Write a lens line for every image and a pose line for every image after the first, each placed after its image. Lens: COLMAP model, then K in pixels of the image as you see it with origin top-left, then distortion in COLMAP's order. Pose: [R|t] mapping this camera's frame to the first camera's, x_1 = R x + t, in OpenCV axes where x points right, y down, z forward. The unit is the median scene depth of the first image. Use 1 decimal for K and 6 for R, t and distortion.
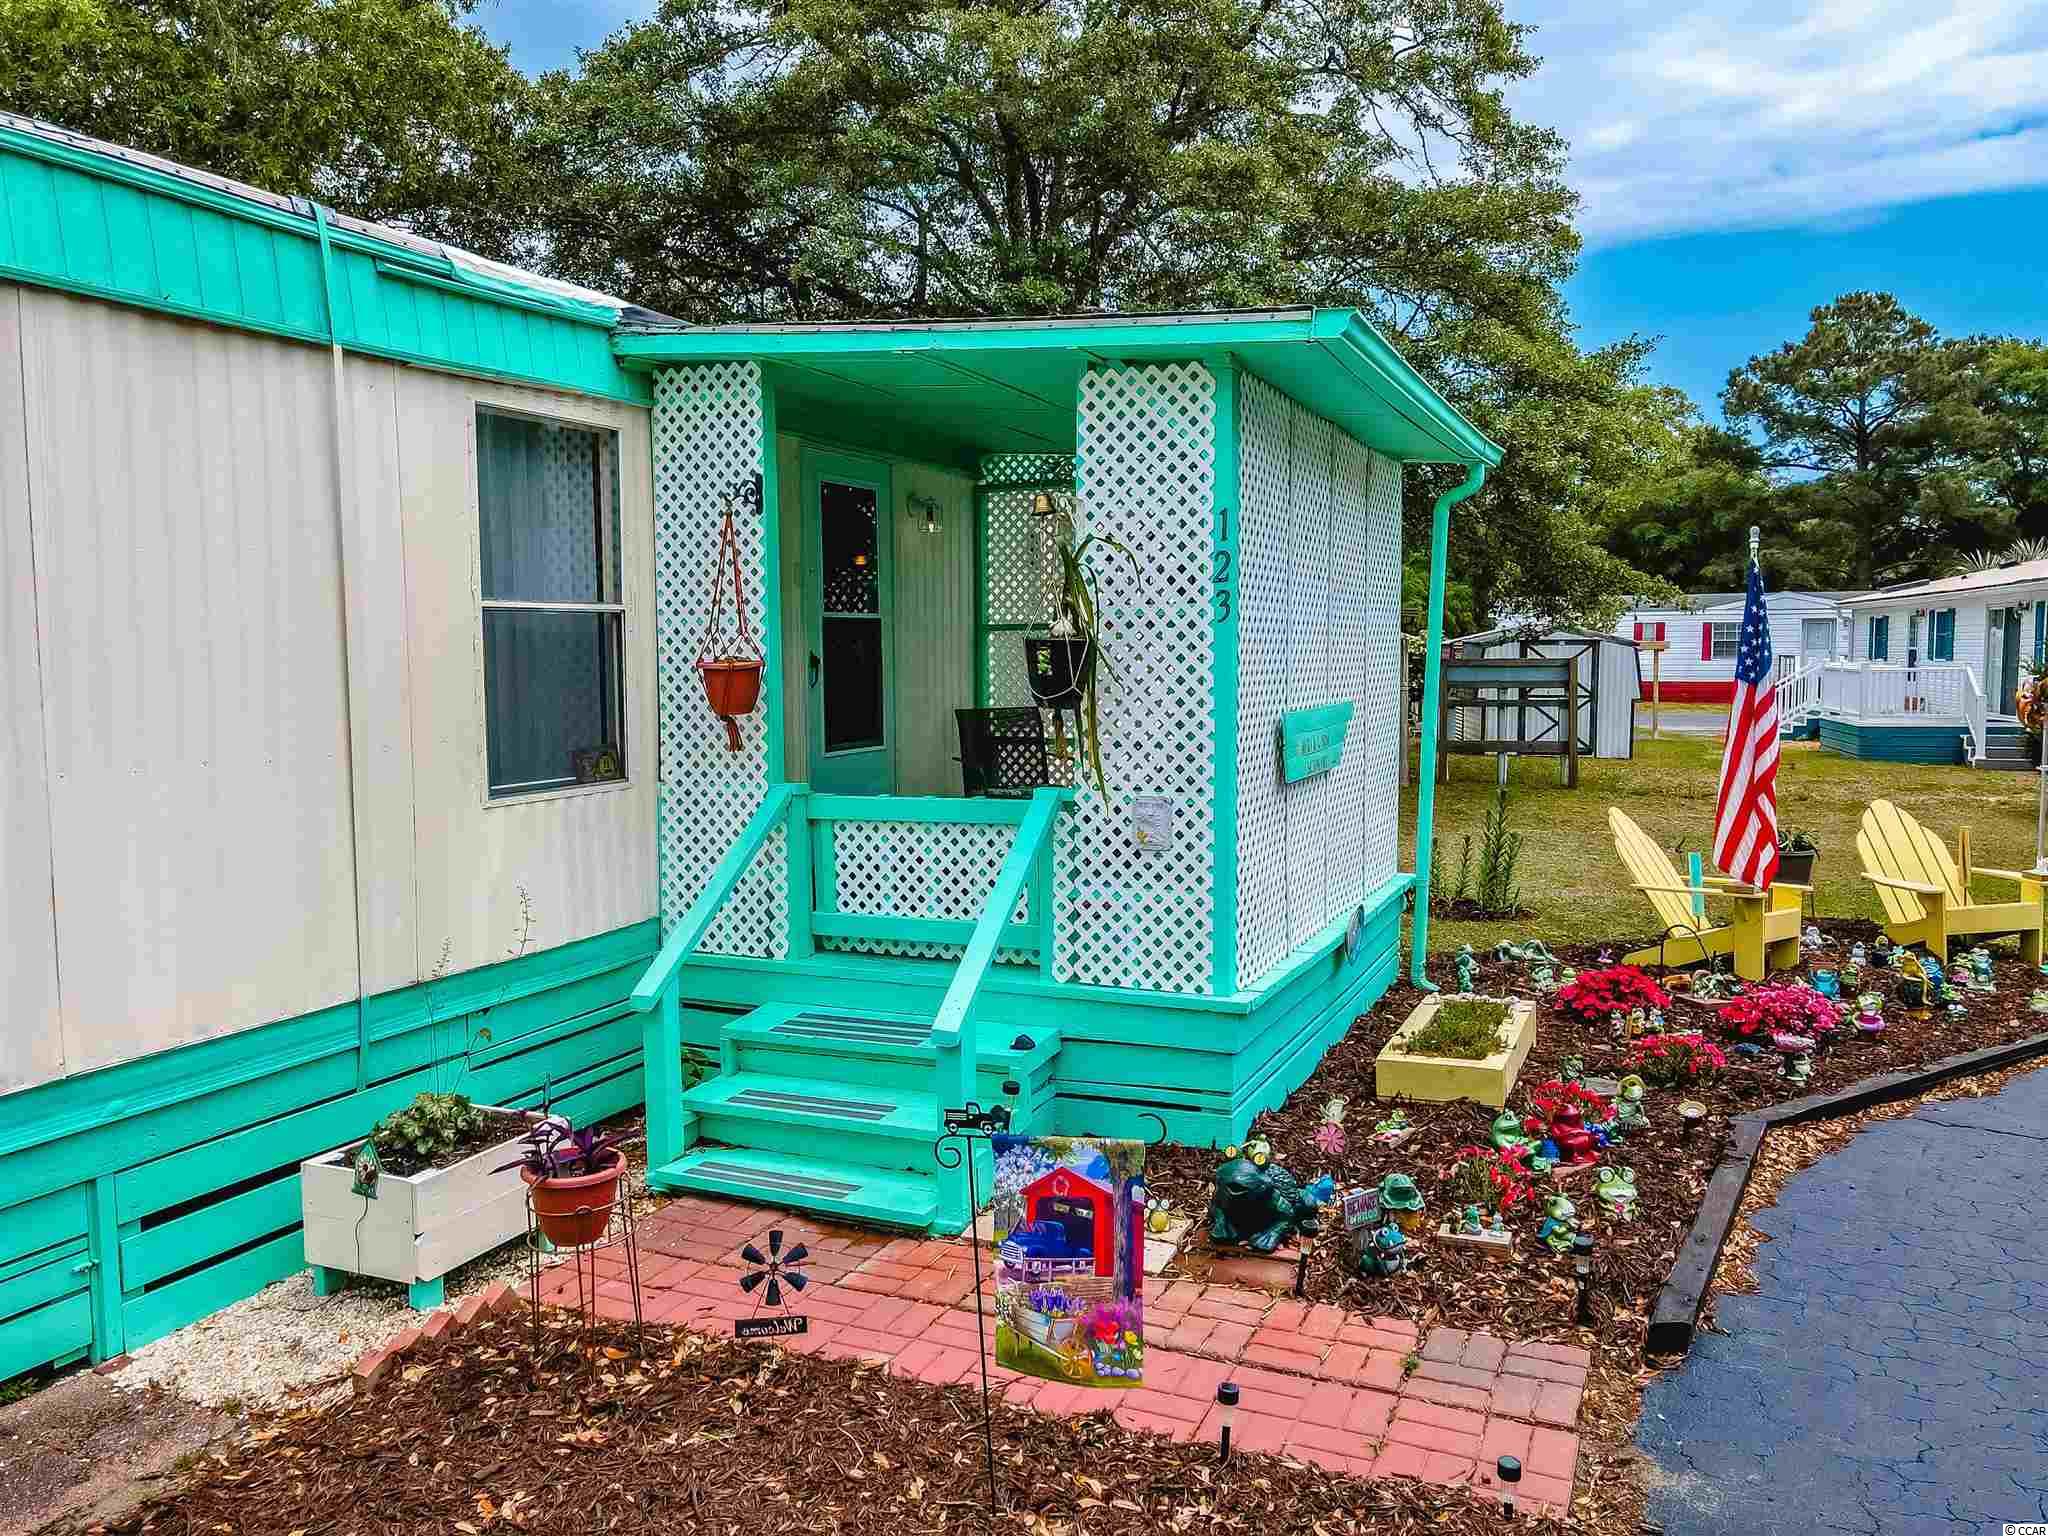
lens RADIAL K [[1479.3, 0, 1022.3], [0, 1479.3, 758.2], [0, 0, 1]] dist [0.023238, -0.009315]
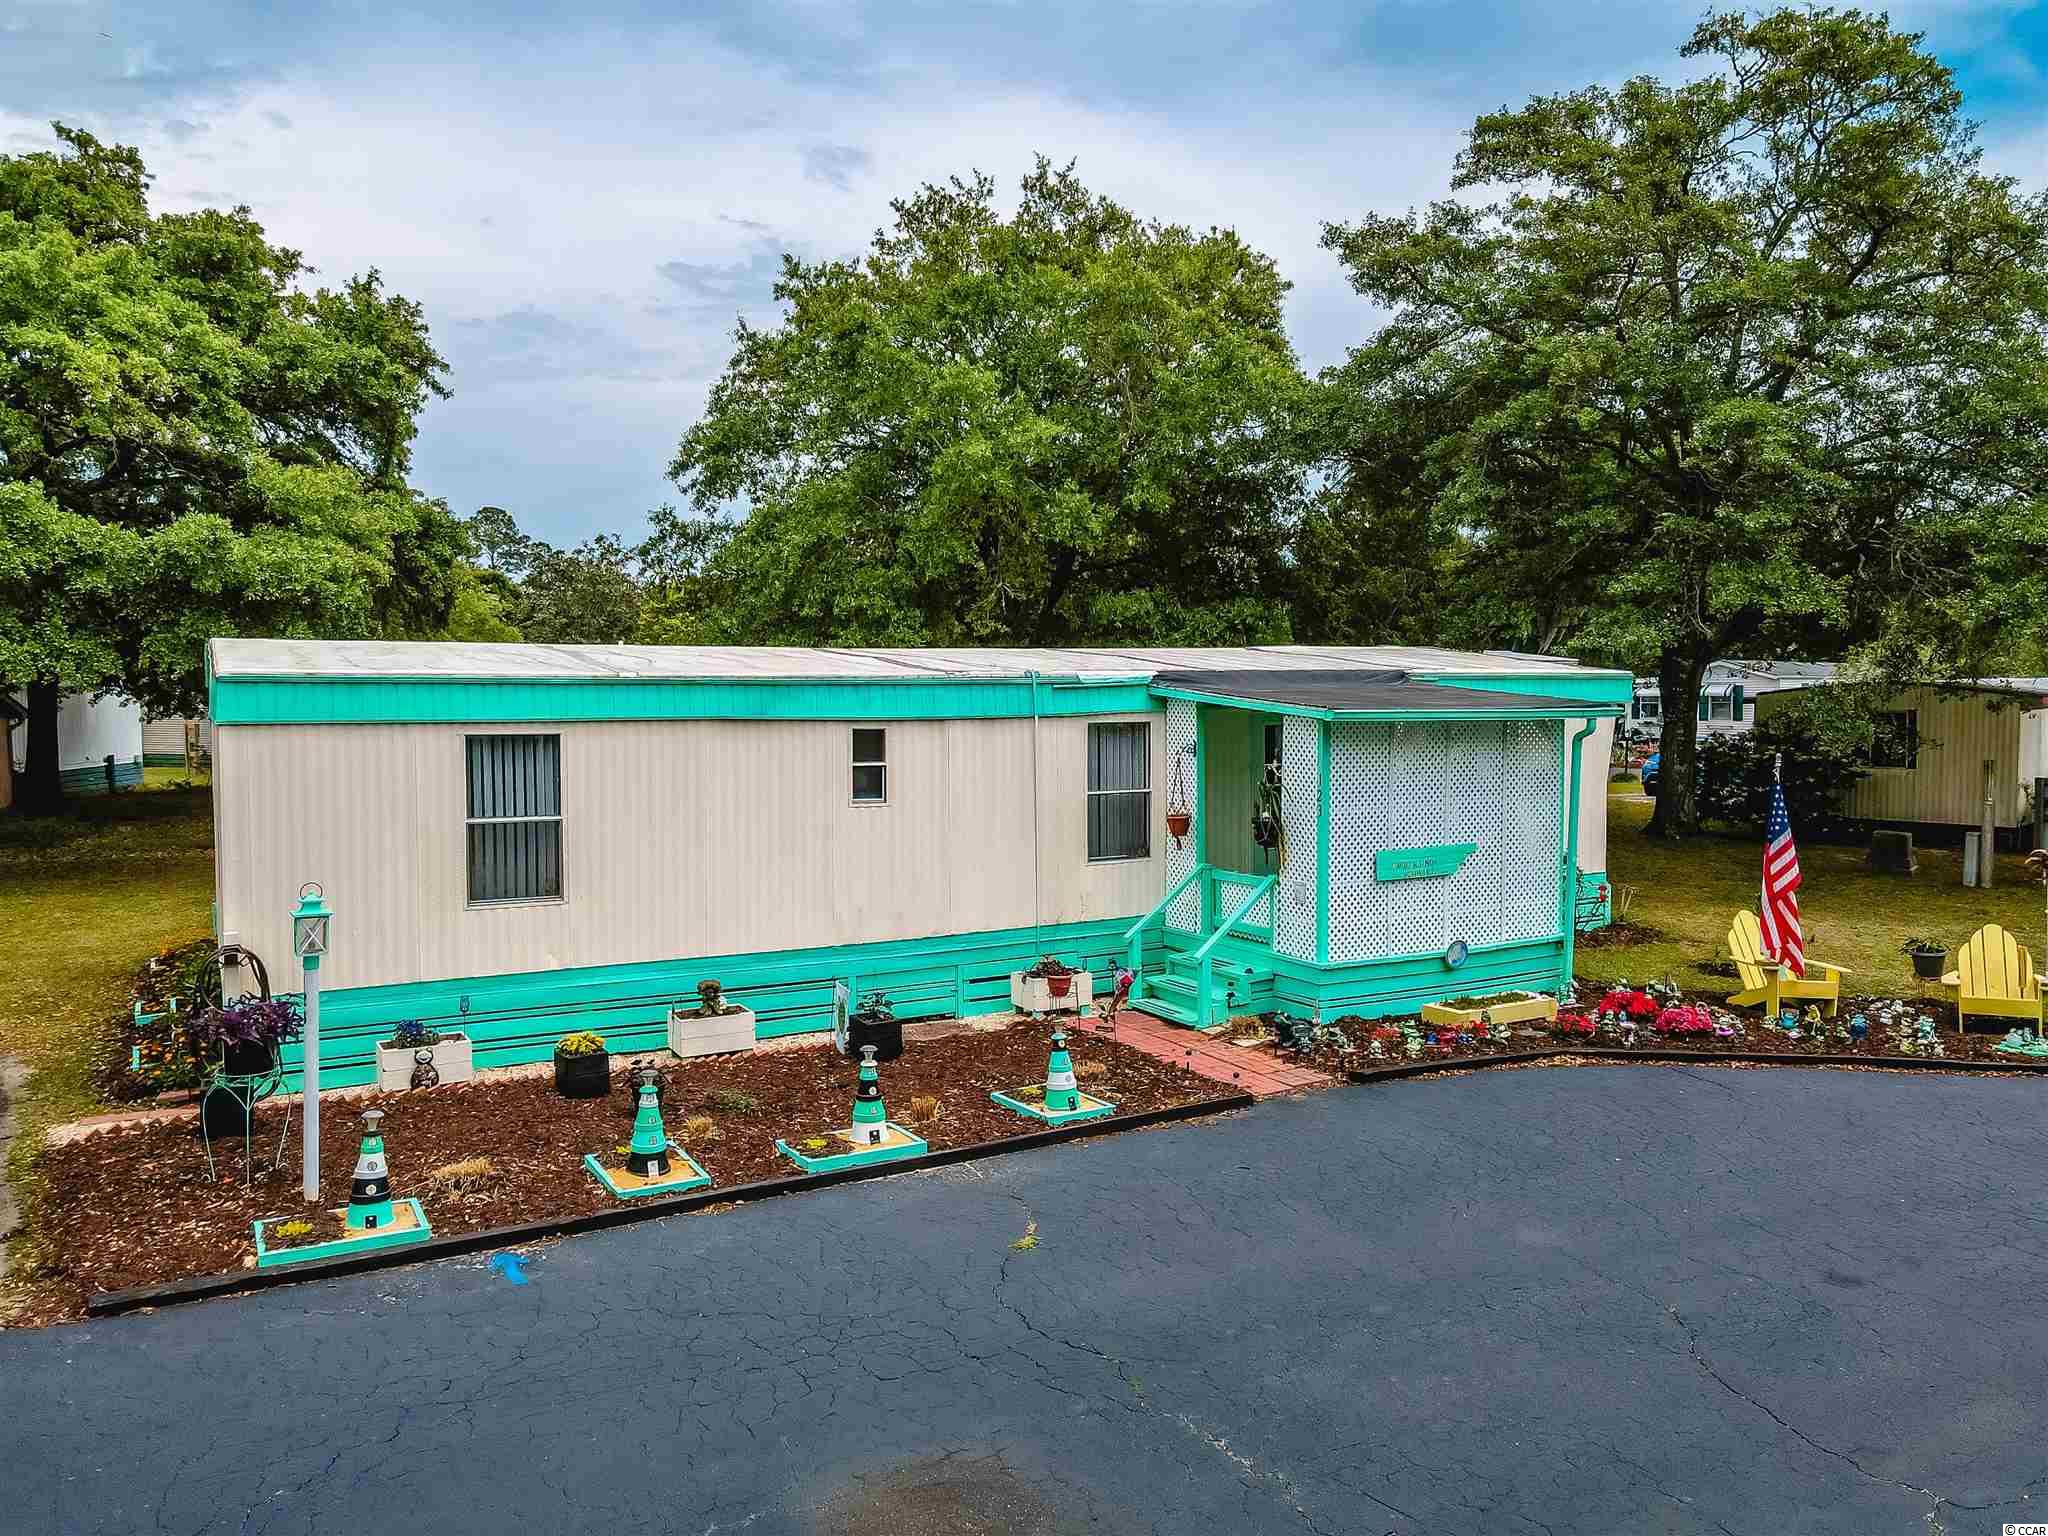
lens RADIAL K [[1479.3, 0, 1041.4], [0, 1479.3, 752.2], [0, 0, 1]] dist [0.023238, -0.009315]
pose [[0.809067, 0.033266, -0.586775, 1.181471], [-0.045515, 0.998945, -0.006126, -0.155940], [0.585952, 0.031663, 0.809727, -1.298966]]
